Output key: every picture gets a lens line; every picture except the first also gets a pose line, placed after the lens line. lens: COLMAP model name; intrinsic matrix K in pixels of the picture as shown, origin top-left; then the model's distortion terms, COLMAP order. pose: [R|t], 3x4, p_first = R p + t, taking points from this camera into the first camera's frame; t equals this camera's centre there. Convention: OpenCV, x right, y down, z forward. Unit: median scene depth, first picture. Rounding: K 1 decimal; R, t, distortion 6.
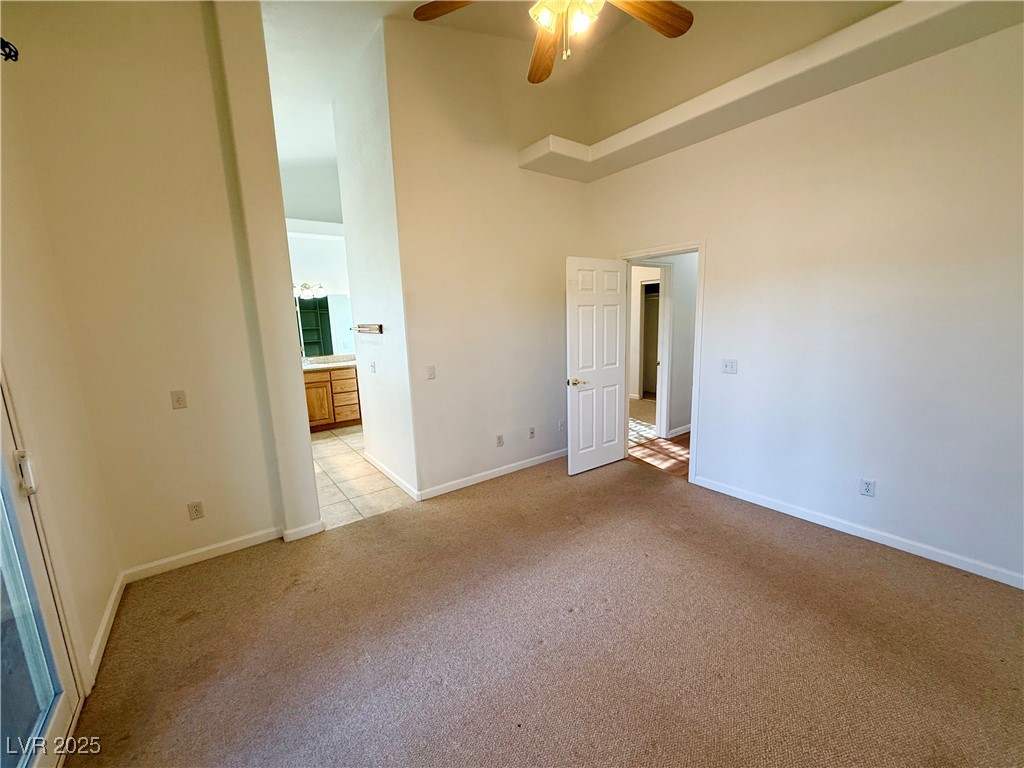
lens RADIAL K [[406.9, 0, 512.0], [0, 406.9, 384.0], [0, 0, 1]] dist [0.001129, -0.000064]
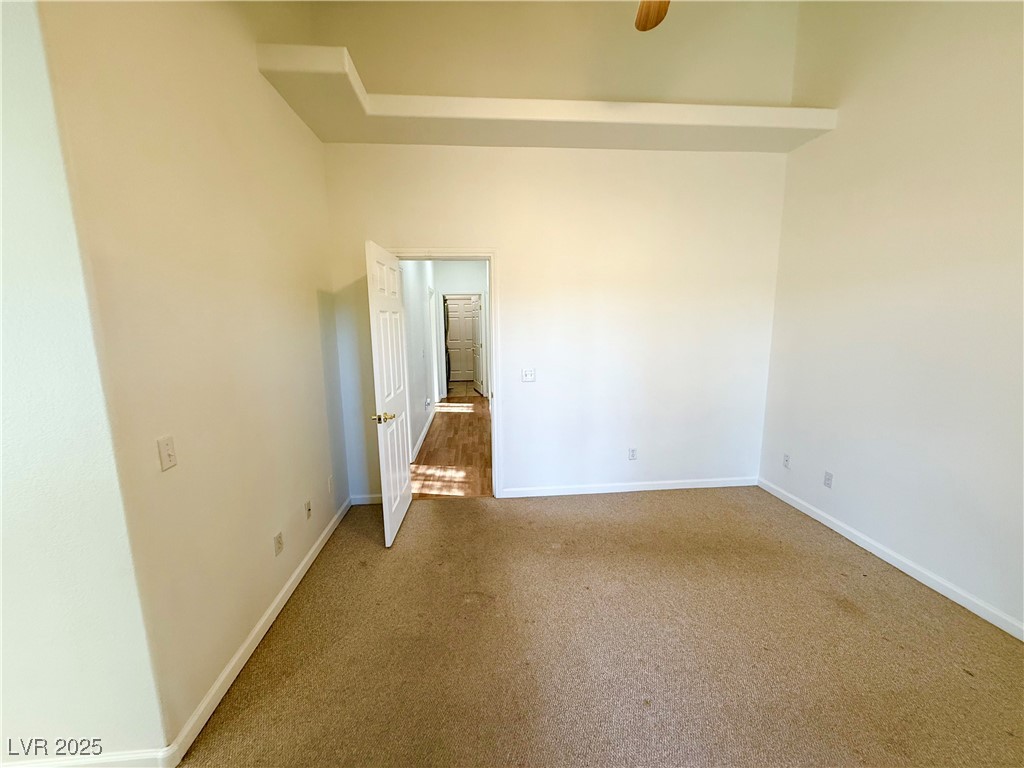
lens RADIAL K [[406.9, 0, 512.0], [0, 406.9, 384.0], [0, 0, 1]] dist [0.001129, -0.000064]
pose [[0.528804, -0.108731, 0.841750, -0.350815], [0.138259, 0.989549, 0.040966, -0.065864], [-0.837407, 0.094716, 0.538310, 0.454012]]
